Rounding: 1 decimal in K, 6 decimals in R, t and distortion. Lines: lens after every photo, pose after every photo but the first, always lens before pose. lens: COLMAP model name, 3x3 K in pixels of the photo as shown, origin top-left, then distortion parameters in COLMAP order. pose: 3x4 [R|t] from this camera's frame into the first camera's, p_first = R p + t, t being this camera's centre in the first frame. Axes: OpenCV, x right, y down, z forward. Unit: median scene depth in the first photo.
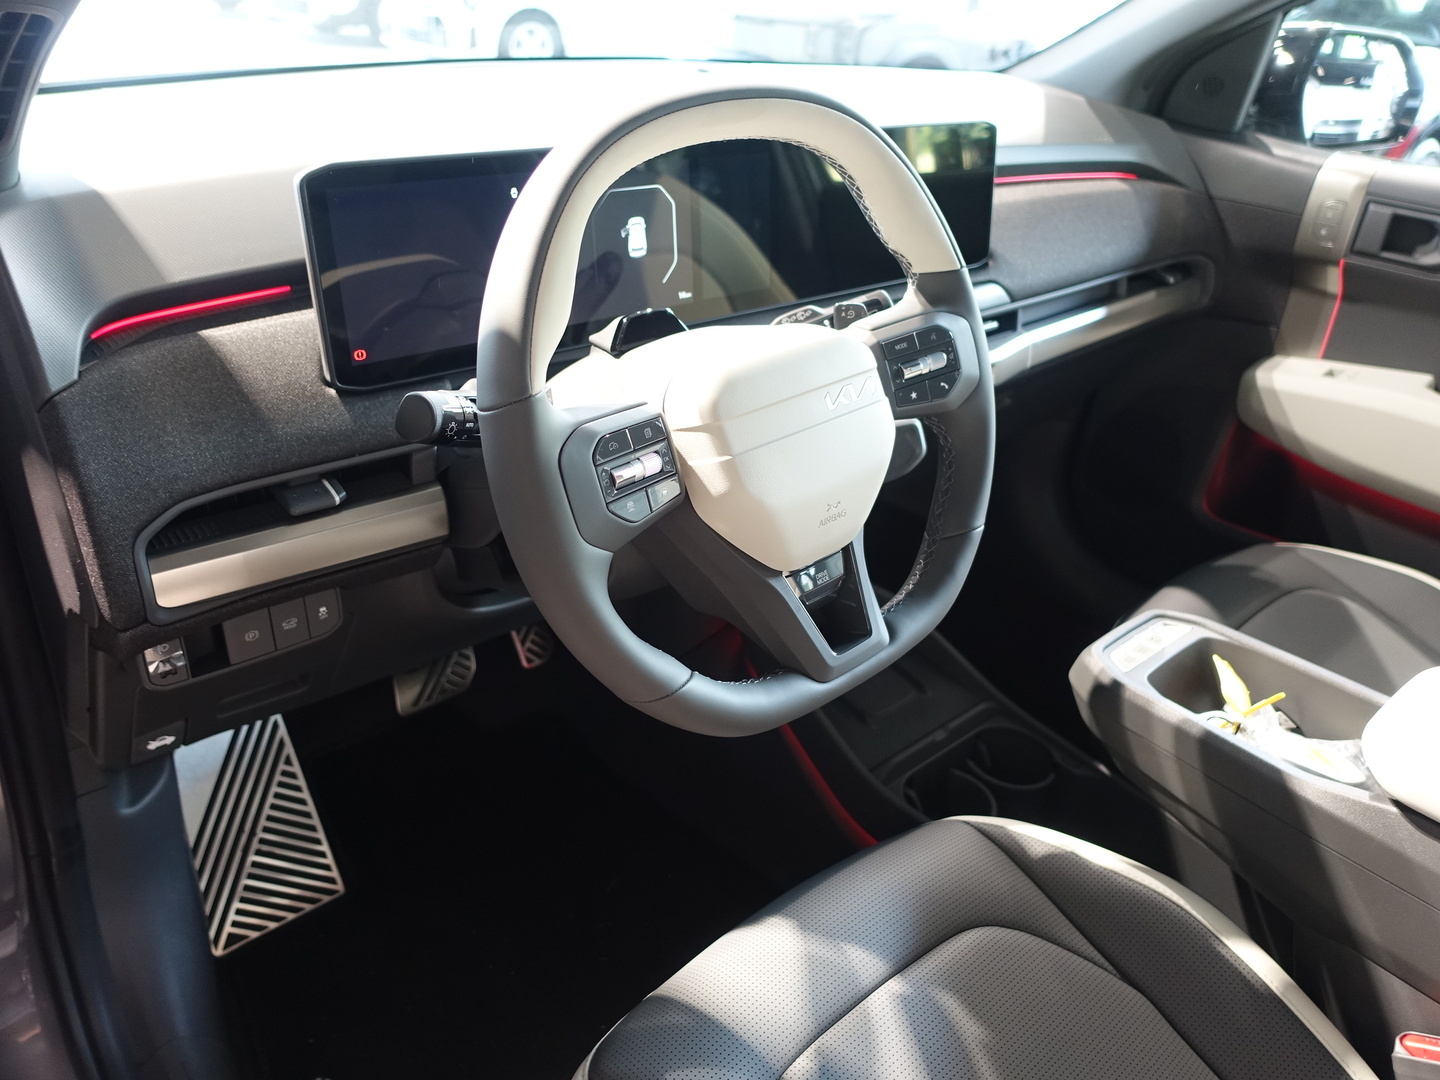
lens RADIAL K [[1107.7, 0, 723.3], [0, 1107.7, 547.1], [0, 0, 1]] dist [-0.004661, -0.000805]
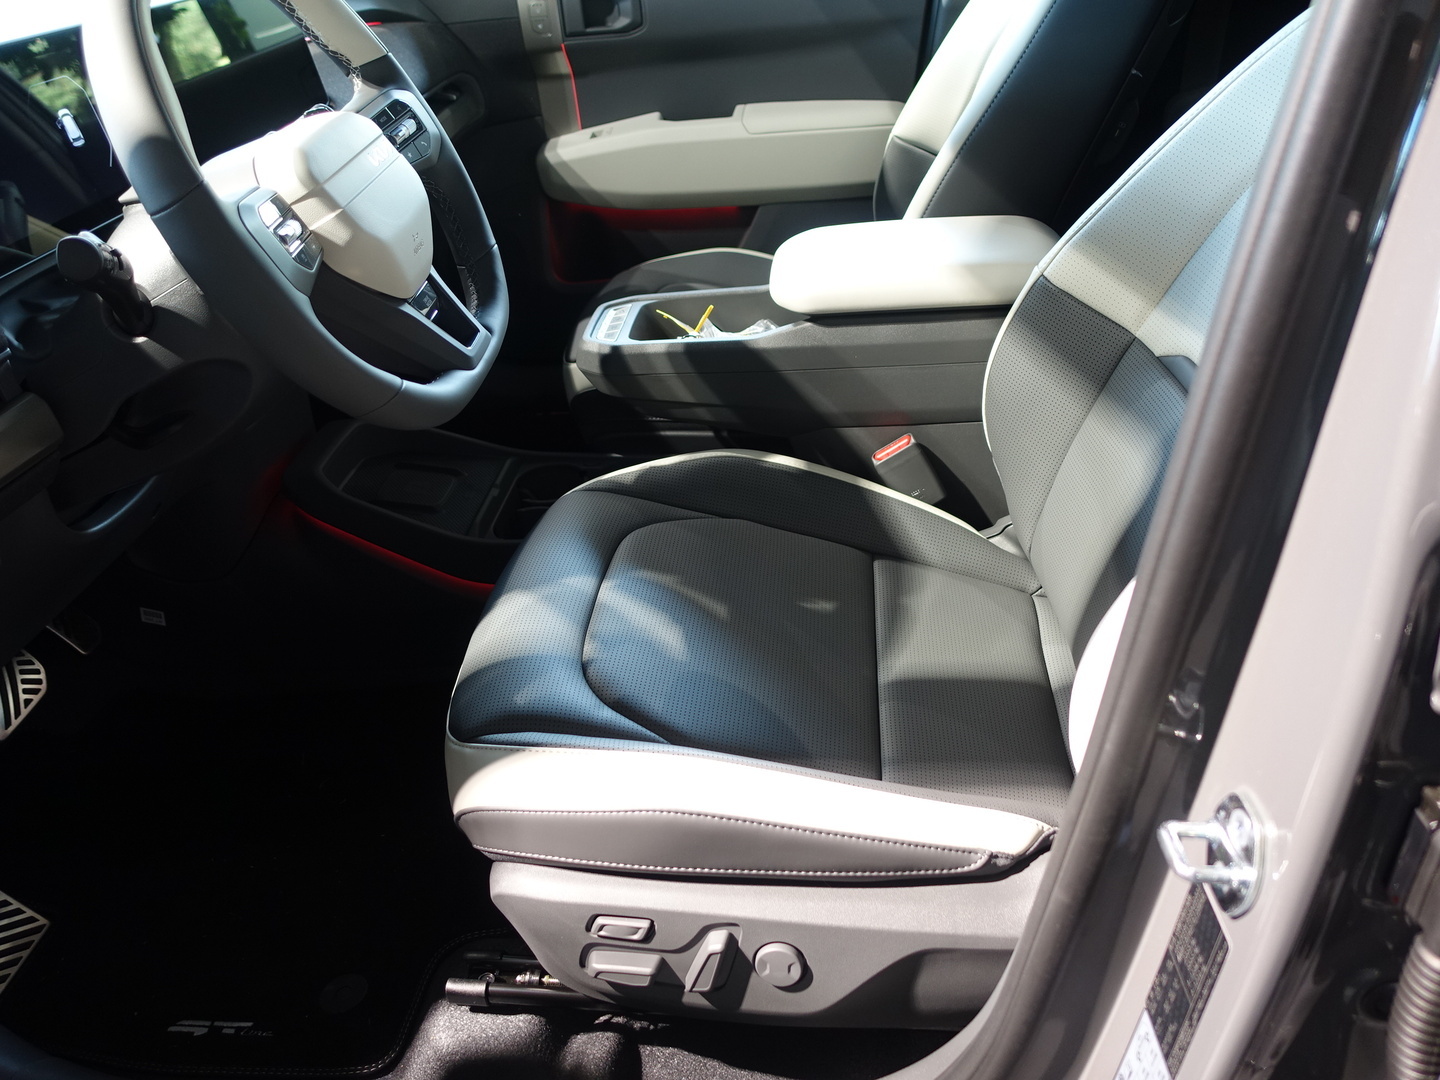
lens RADIAL K [[1107.7, 0, 718.7], [0, 1107.7, 538.9], [0, 0, 1]] dist [-0.004661, -0.000805]
pose [[0.727219, -0.467418, 0.502666, -0.309401], [0.443066, 0.878974, 0.176343, 0.137233], [-0.524256, 0.094474, 0.846304, -0.157930]]
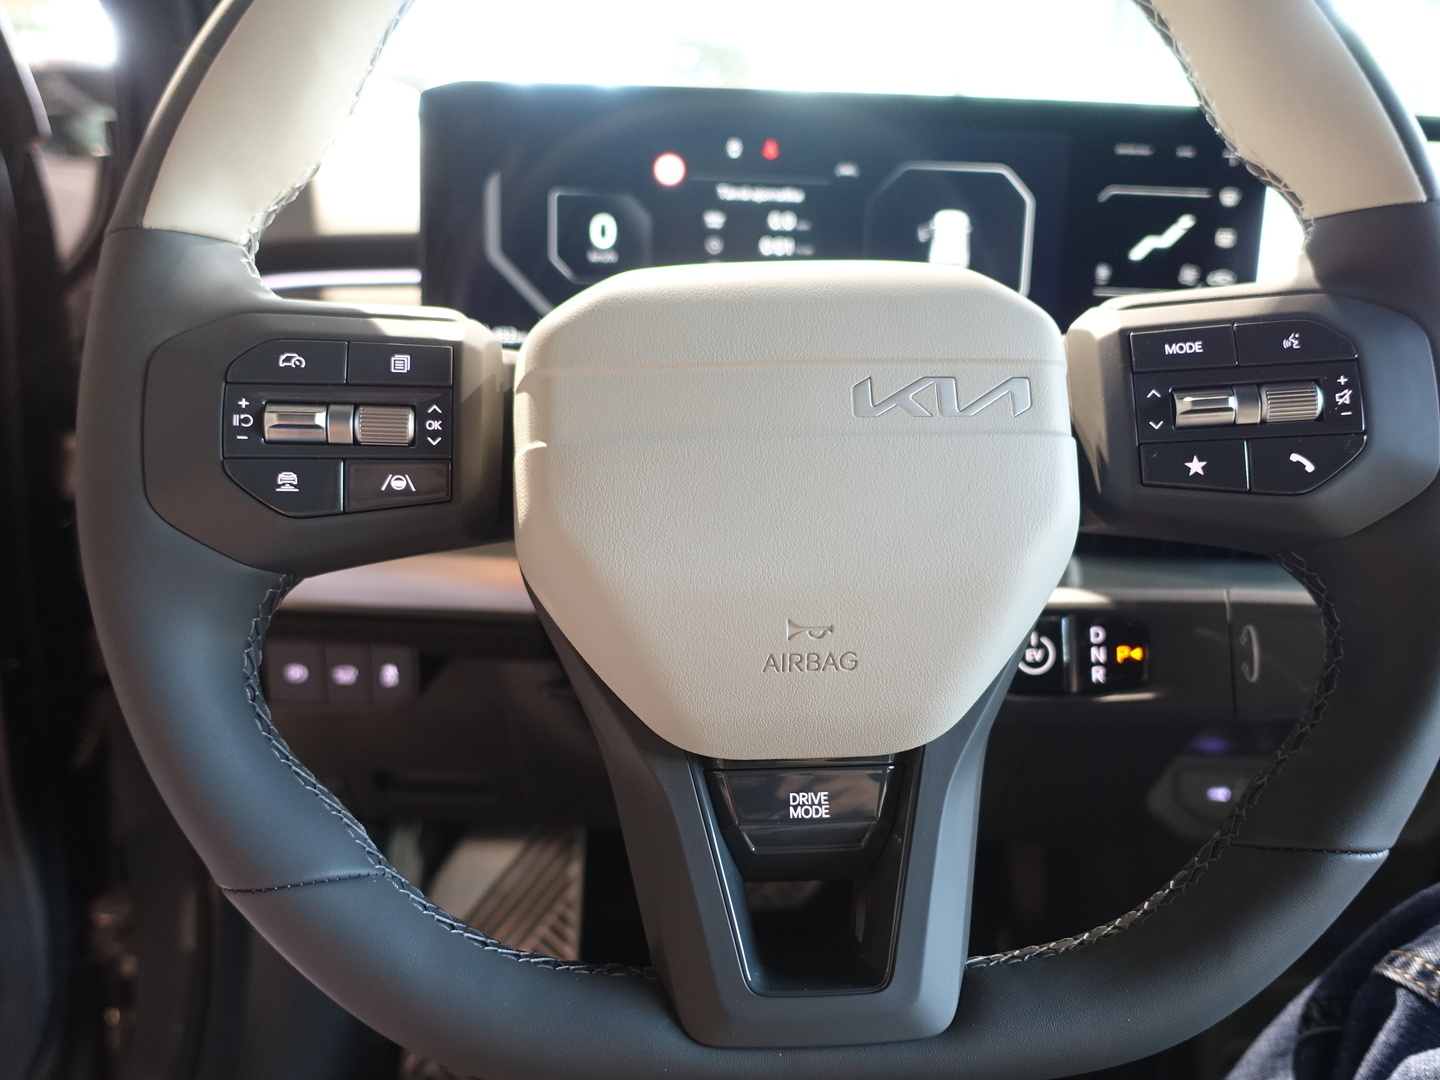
lens RADIAL K [[1107.7, 0, 718.3], [0, 1107.7, 540.1], [0, 0, 1]] dist [-0.004661, -0.000805]
pose [[0.764918, 0.164516, -0.622764, 0.228495], [-0.294271, 0.949293, -0.110667, -0.009110], [0.572979, 0.267912, 0.774544, 0.446268]]
